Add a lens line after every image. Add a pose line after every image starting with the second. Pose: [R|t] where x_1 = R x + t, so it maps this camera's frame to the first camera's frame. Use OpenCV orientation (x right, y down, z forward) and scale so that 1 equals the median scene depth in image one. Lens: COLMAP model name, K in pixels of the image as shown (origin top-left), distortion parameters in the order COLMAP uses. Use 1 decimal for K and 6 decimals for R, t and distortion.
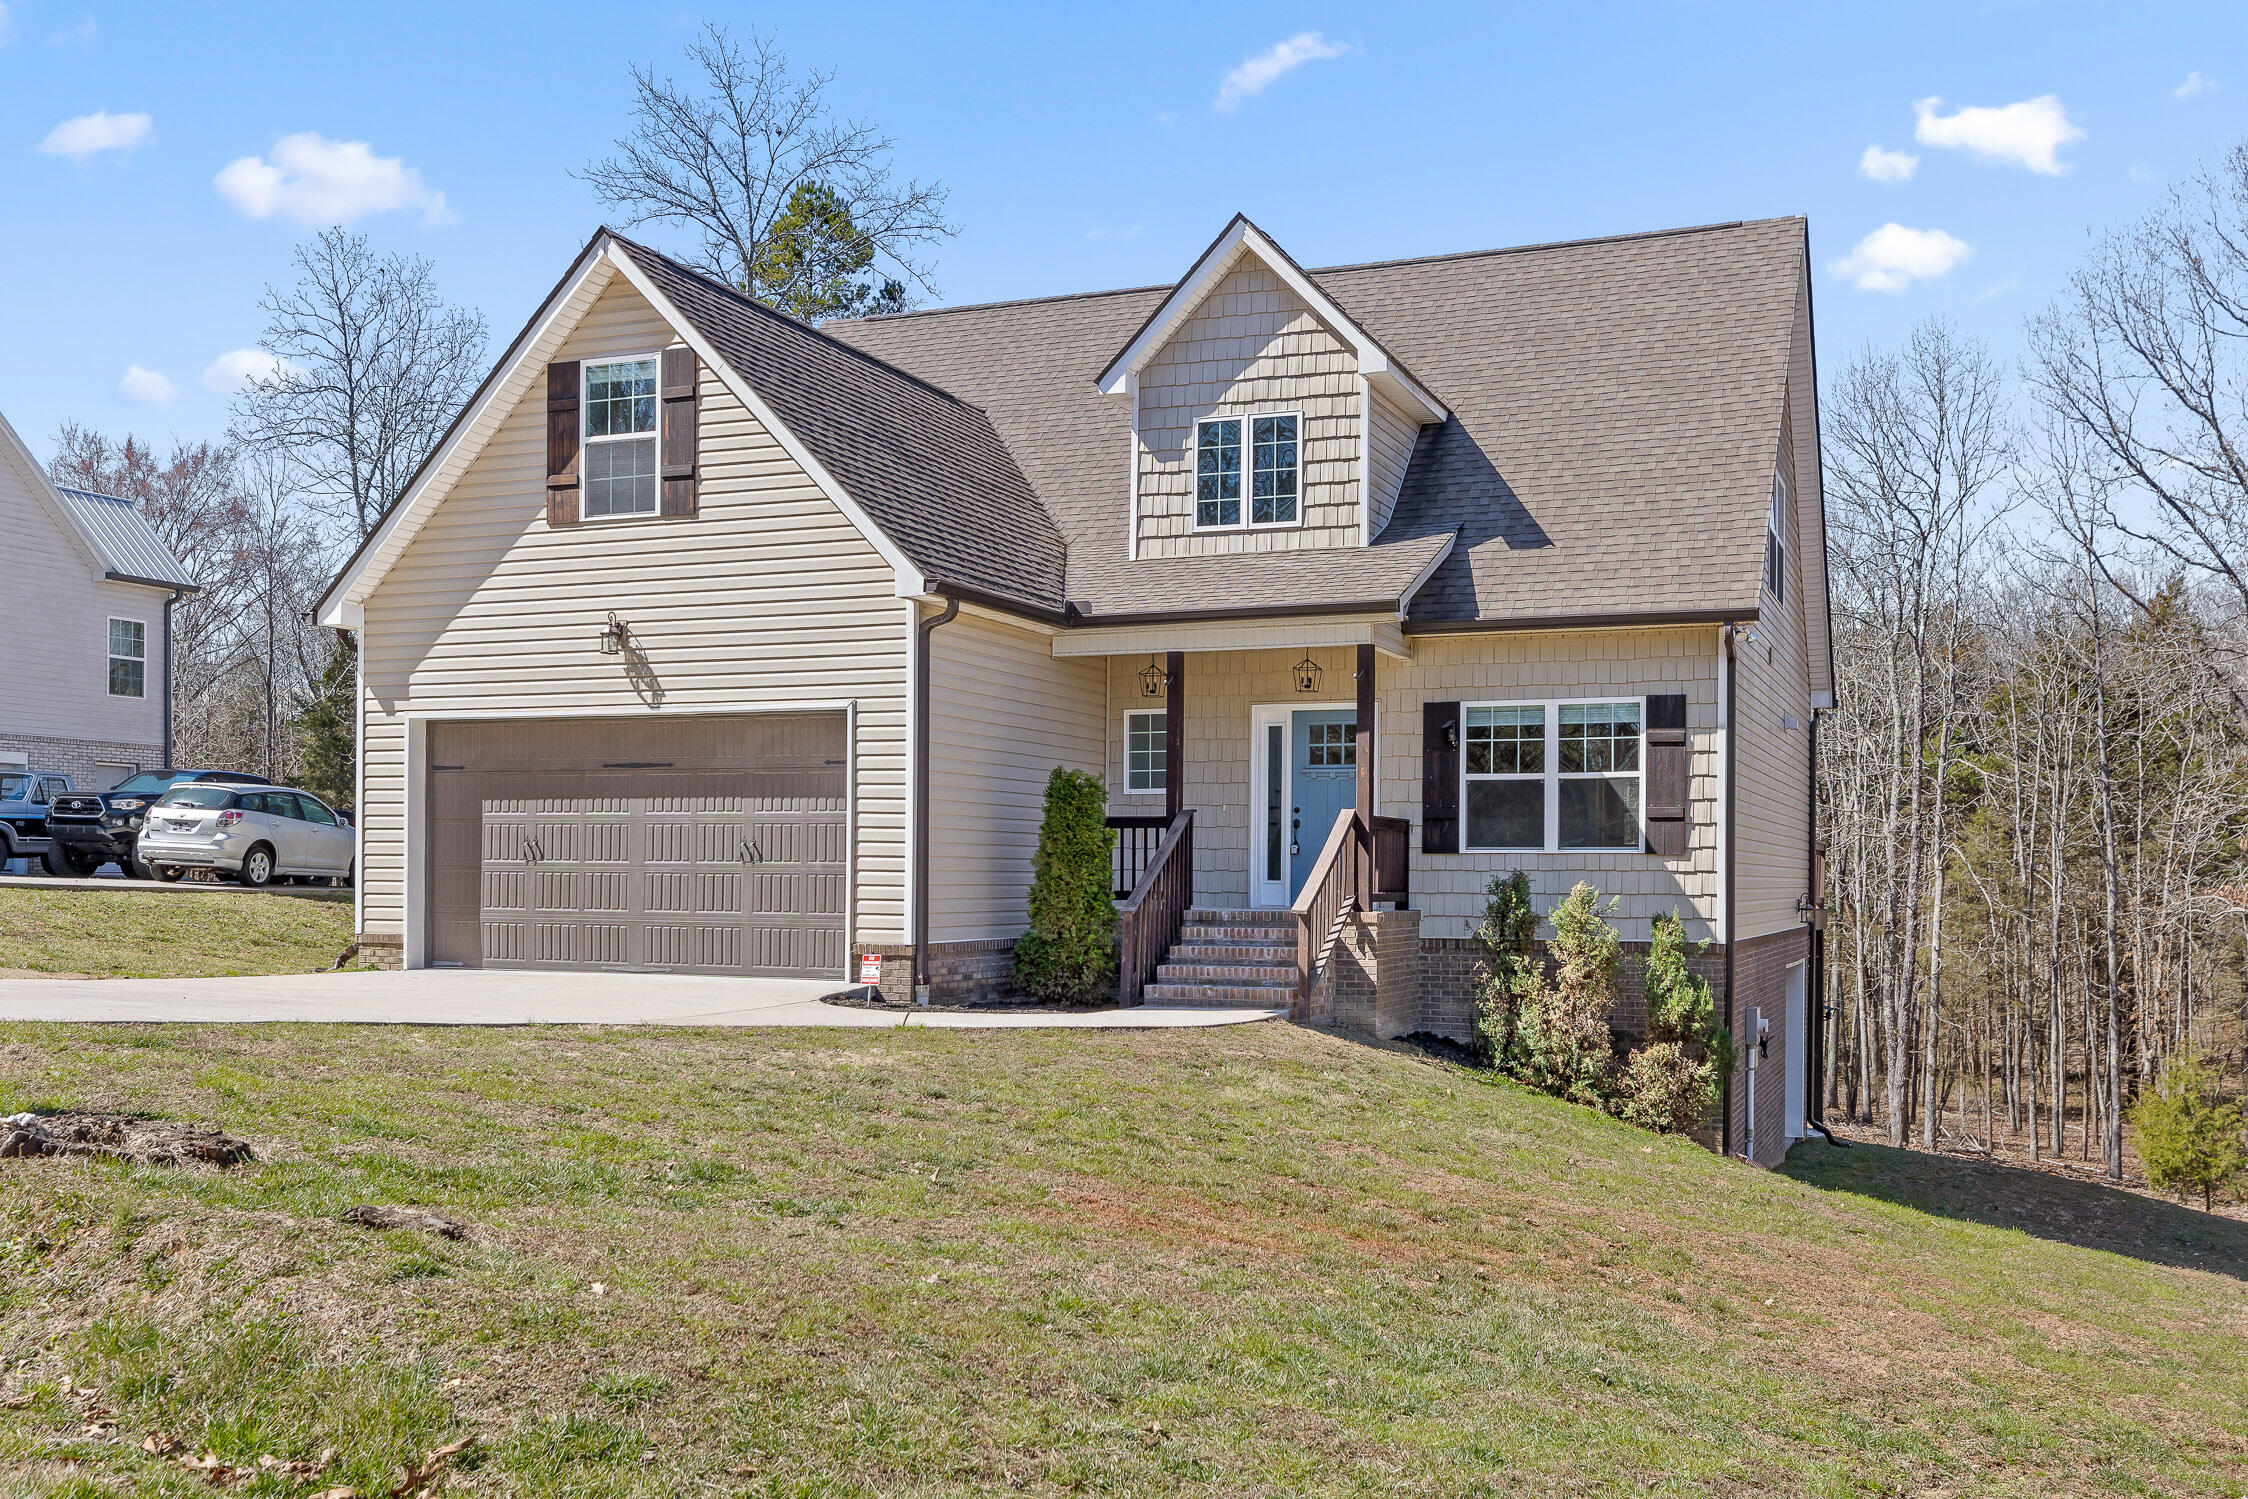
lens RADIAL K [[2019.4, 0, 1125.0], [0, 2019.4, 688.6], [0, 0, 1]] dist [0.003203, 0.006919]
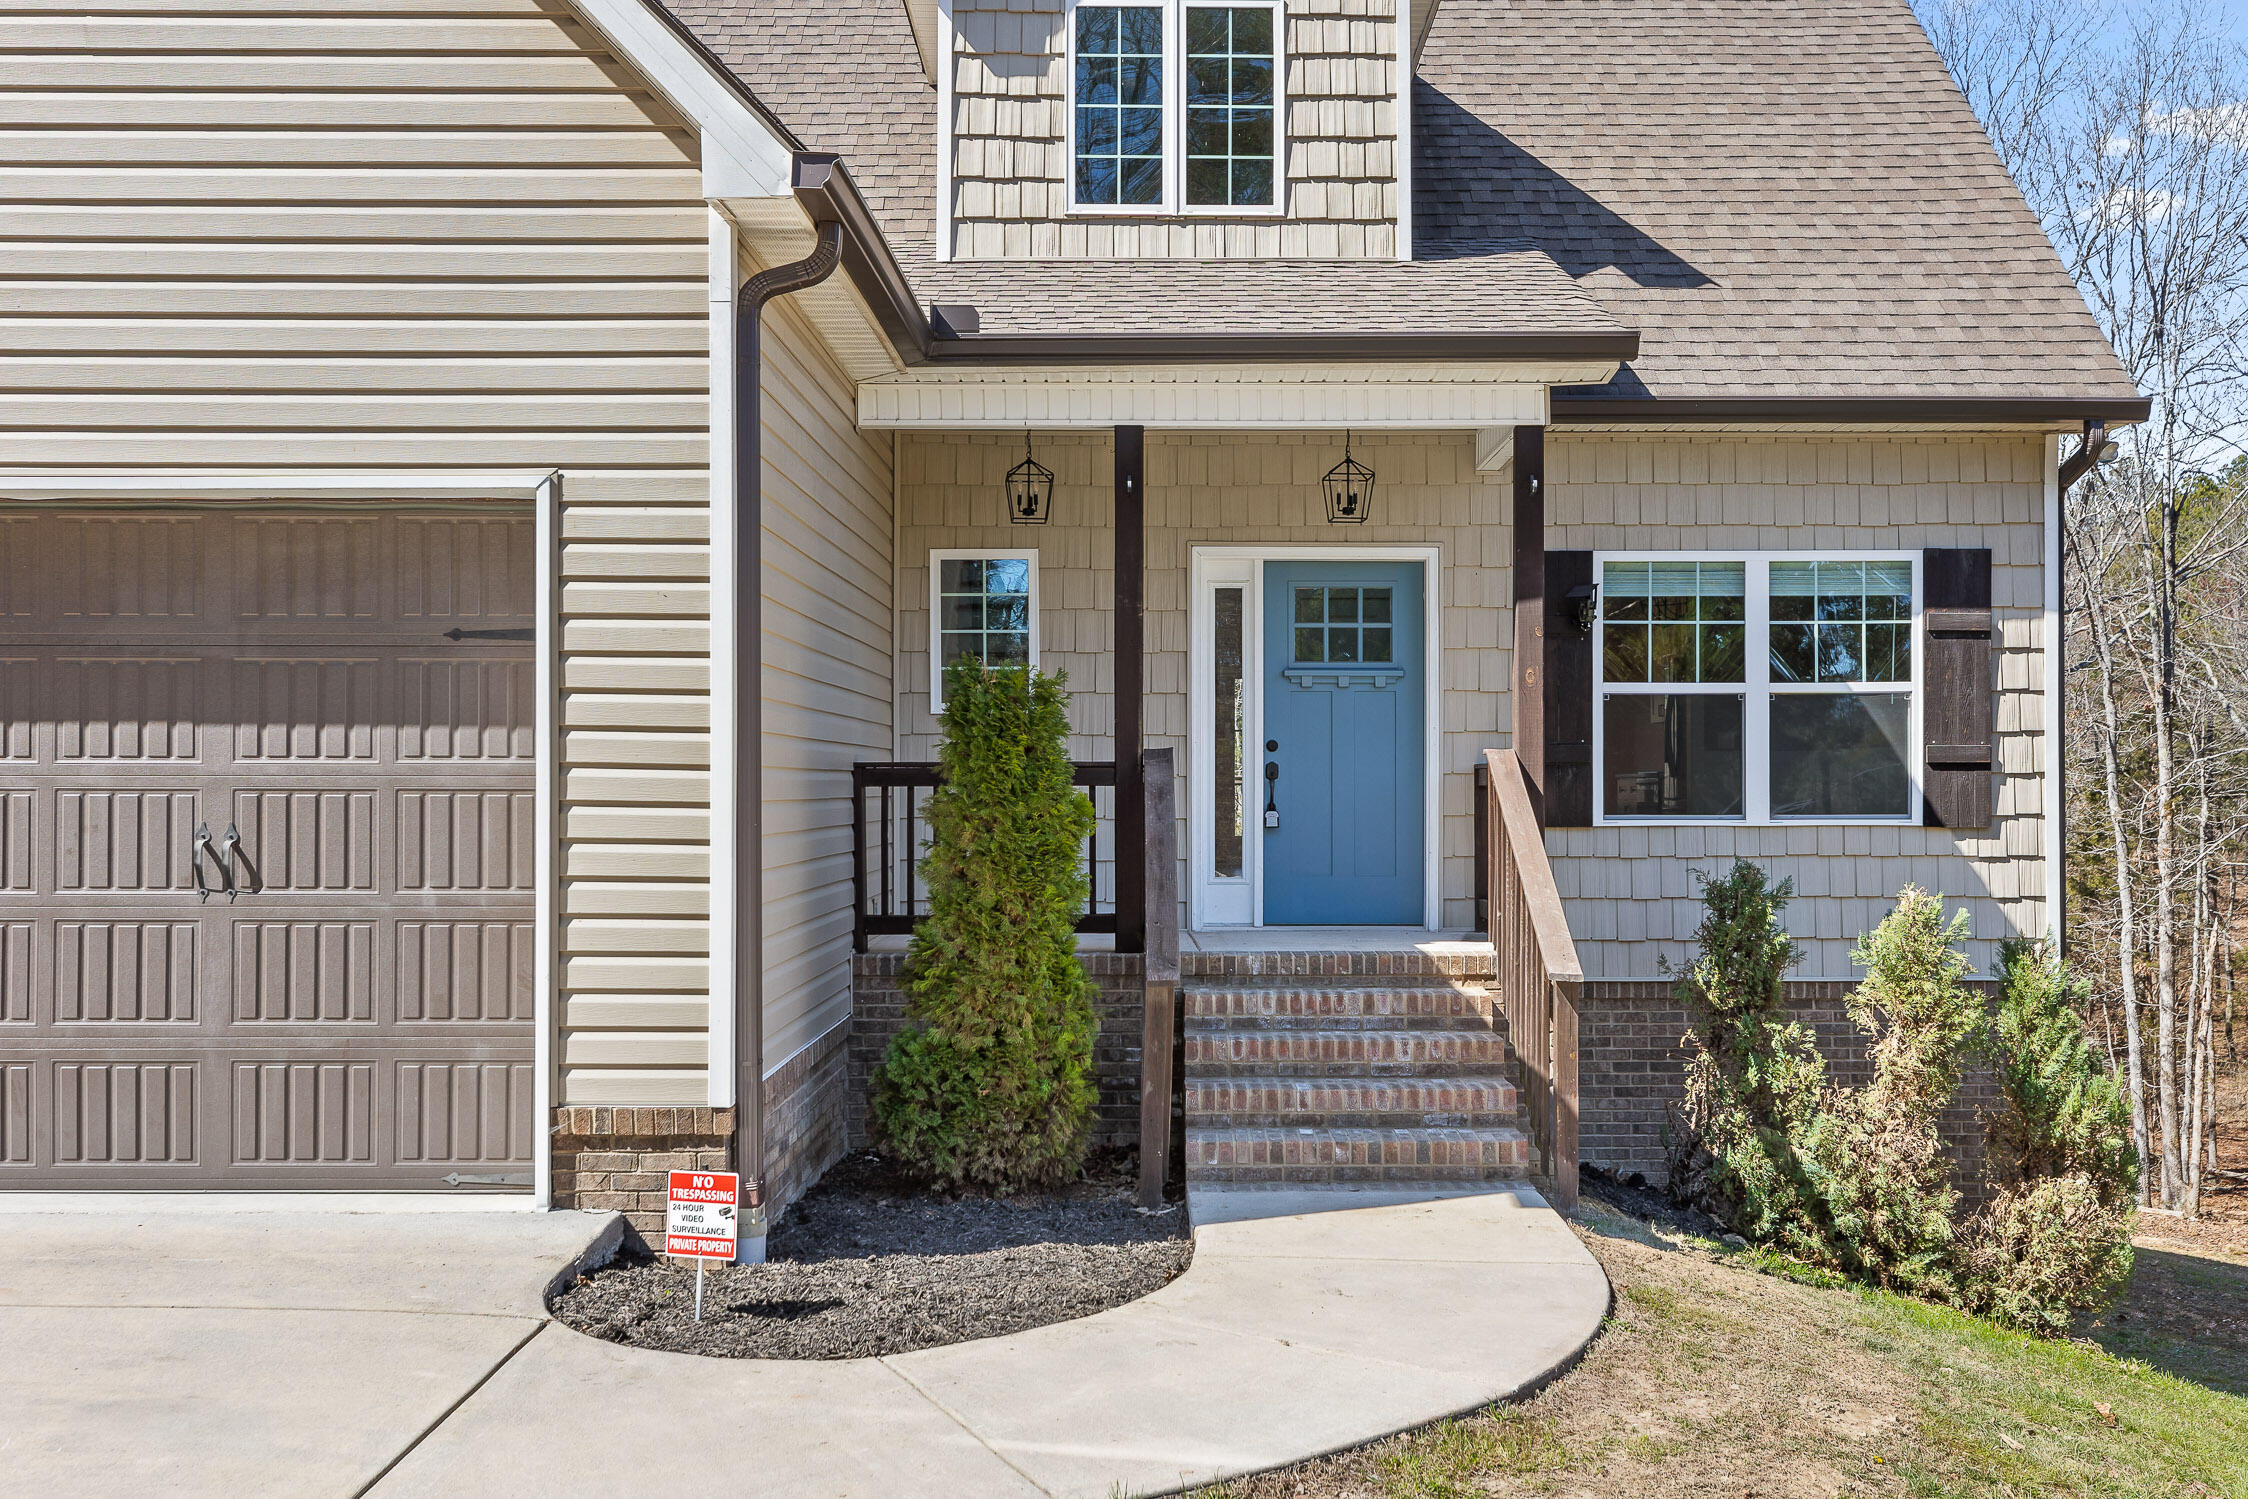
lens RADIAL K [[2019.4, 0, 1125.0], [0, 2019.4, 688.6], [0, 0, 1]] dist [0.003203, 0.006919]
pose [[0.923385, 0.010824, 0.383723, -0.167588], [-0.028661, 0.998756, 0.040796, 0.025937], [-0.382804, -0.048668, 0.922547, 0.558109]]
